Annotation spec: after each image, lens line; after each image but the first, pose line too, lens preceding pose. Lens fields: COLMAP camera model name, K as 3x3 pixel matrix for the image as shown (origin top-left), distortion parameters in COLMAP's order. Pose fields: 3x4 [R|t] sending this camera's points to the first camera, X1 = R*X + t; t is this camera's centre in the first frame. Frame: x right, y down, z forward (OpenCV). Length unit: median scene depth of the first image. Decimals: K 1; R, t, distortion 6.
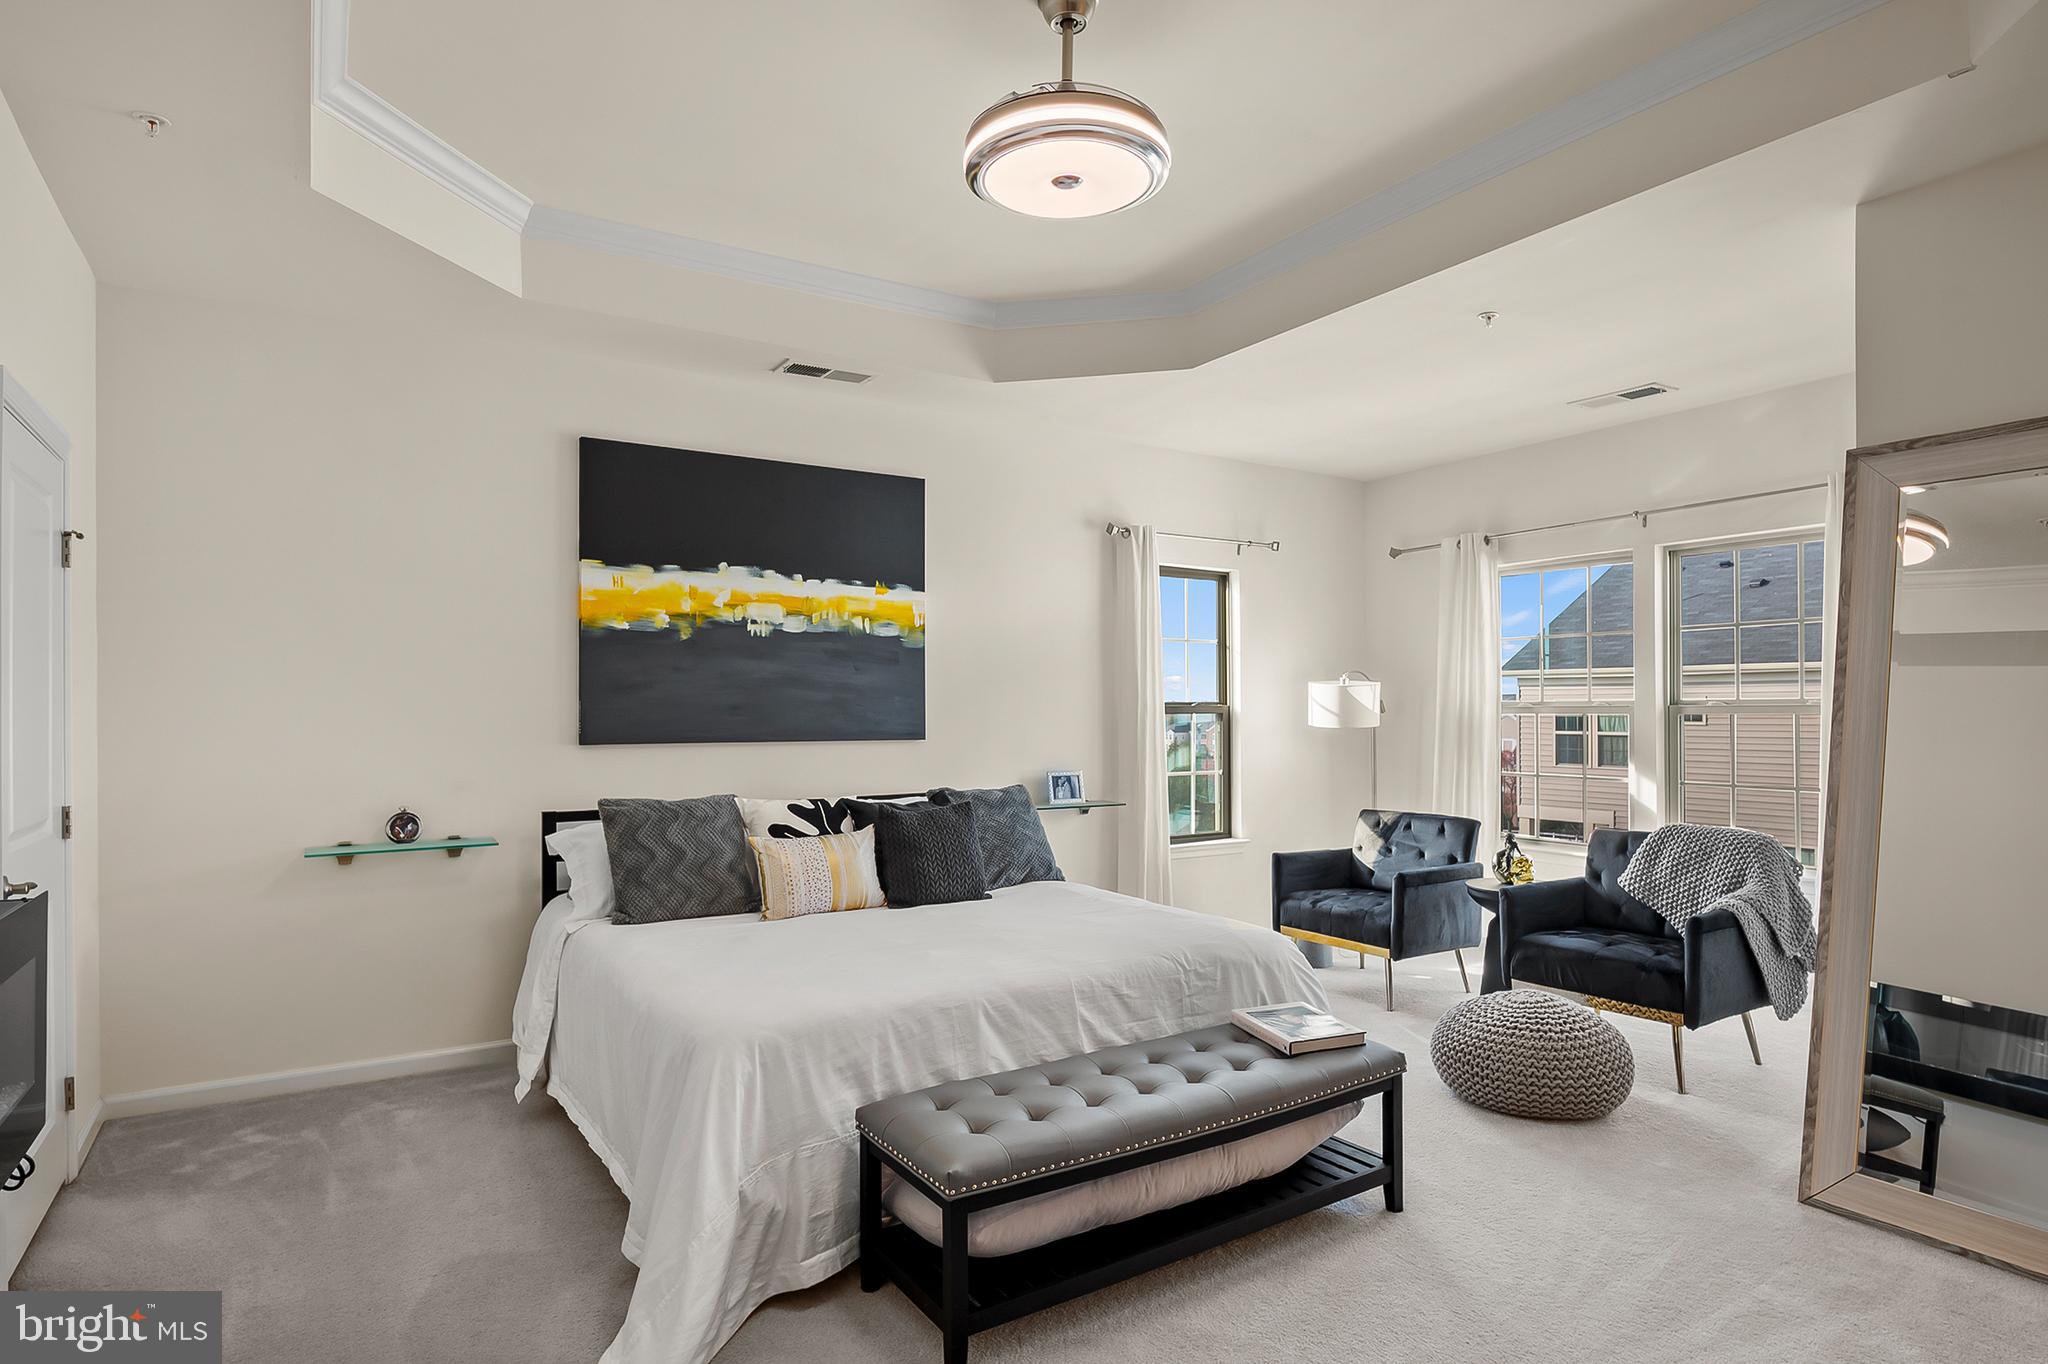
lens RADIAL K [[1111.3, 0, 1022.5], [0, 1111.3, 693.2], [0, 0, 1]] dist [-0.014395, -0.002403]
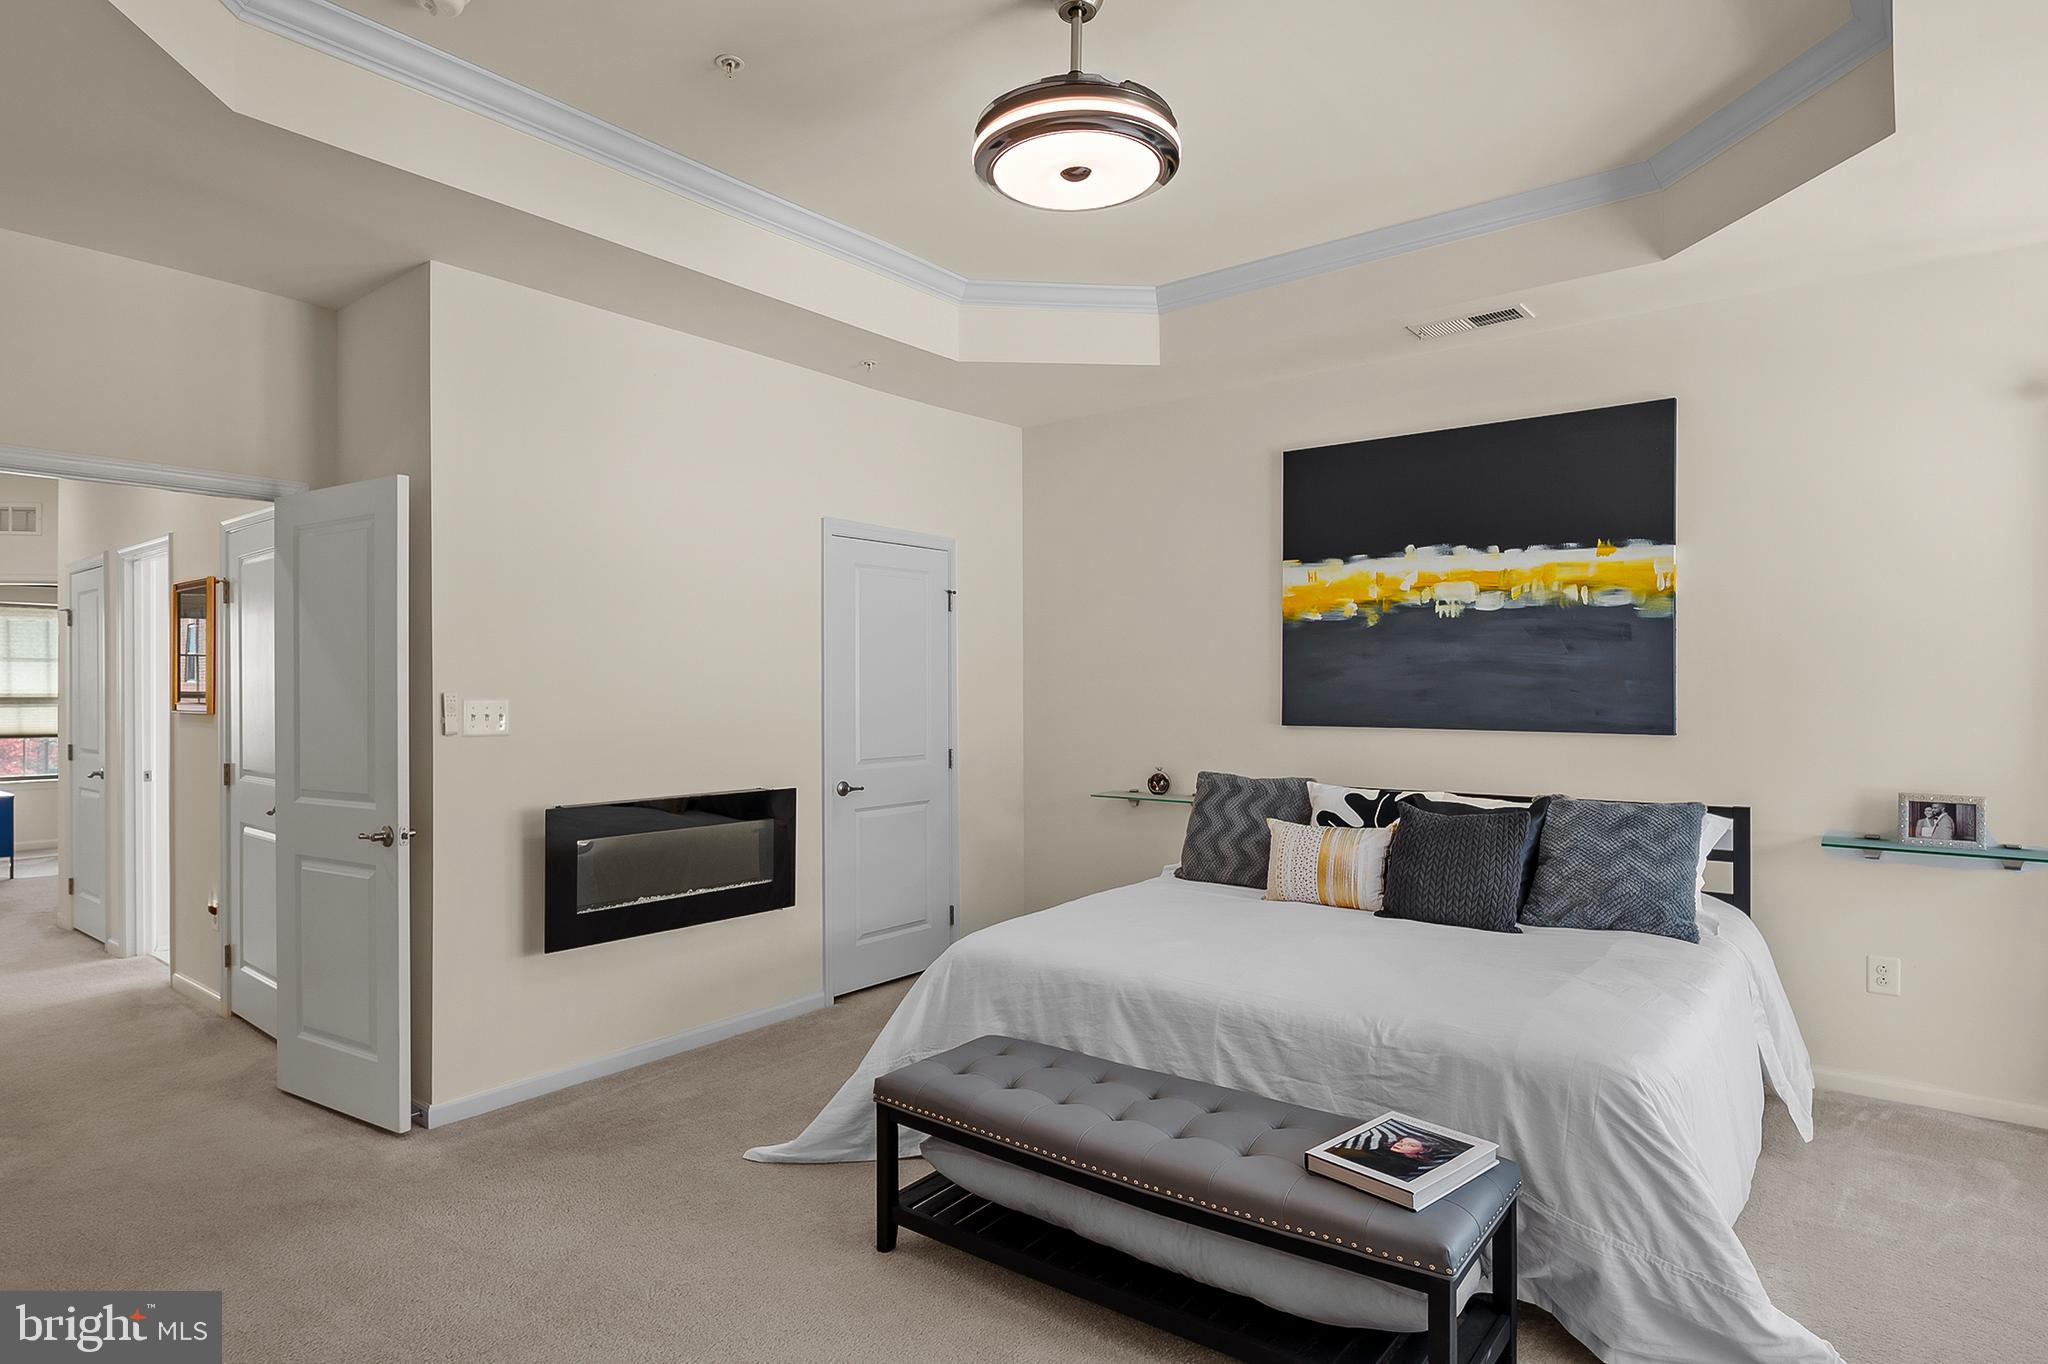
lens RADIAL K [[1111.3, 0, 1030.4], [0, 1111.3, 682.9], [0, 0, 1]] dist [-0.014395, -0.002403]
pose [[0.331179, -0.000635, -0.943568, 0.545455], [0.014108, 0.999891, 0.004279, -0.004977], [0.943463, -0.014729, 0.331151, 0.359605]]
